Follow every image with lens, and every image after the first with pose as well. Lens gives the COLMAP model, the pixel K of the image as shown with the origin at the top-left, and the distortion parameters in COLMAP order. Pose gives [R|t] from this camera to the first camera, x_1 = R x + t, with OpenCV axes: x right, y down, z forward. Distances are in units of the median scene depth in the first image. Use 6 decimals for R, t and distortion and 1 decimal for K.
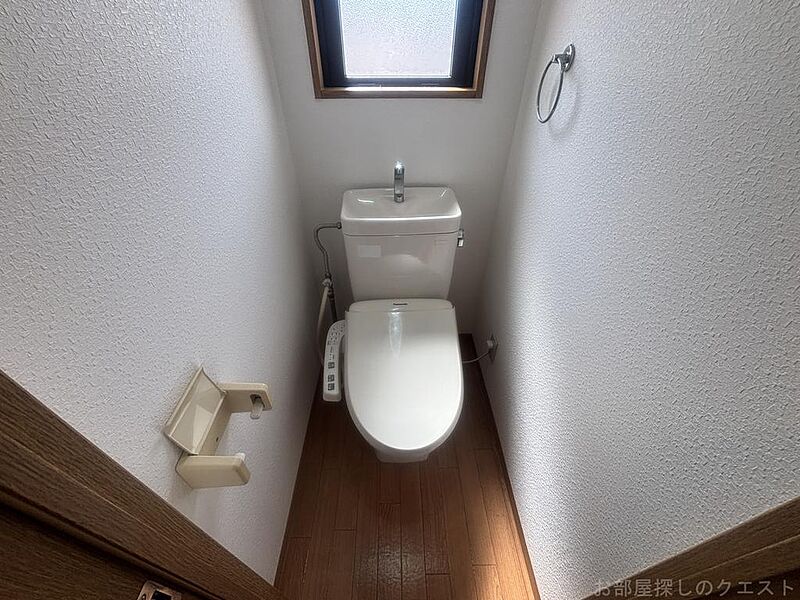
lens RADIAL K [[325.5, 0, 400.1], [0, 325.5, 302.4], [0, 0, 1]] dist [0.000011, -0.001187]
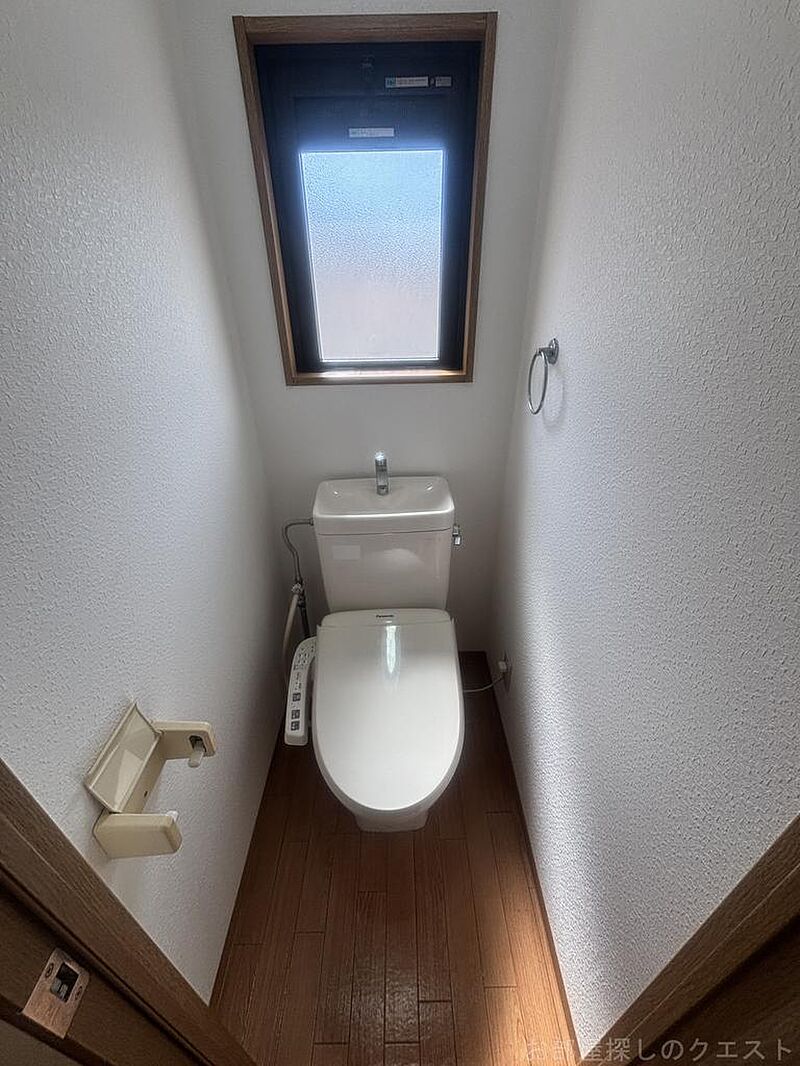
lens RADIAL K [[433.7, 0, 399.9], [0, 433.7, 532.6], [0, 0, 1]] dist [0.000011, -0.001187]
pose [[0.999808, -0.012213, -0.015292, 0.062836], [0.009587, 0.986846, -0.161378, -0.028591], [0.017062, 0.161200, 0.986774, -0.104572]]
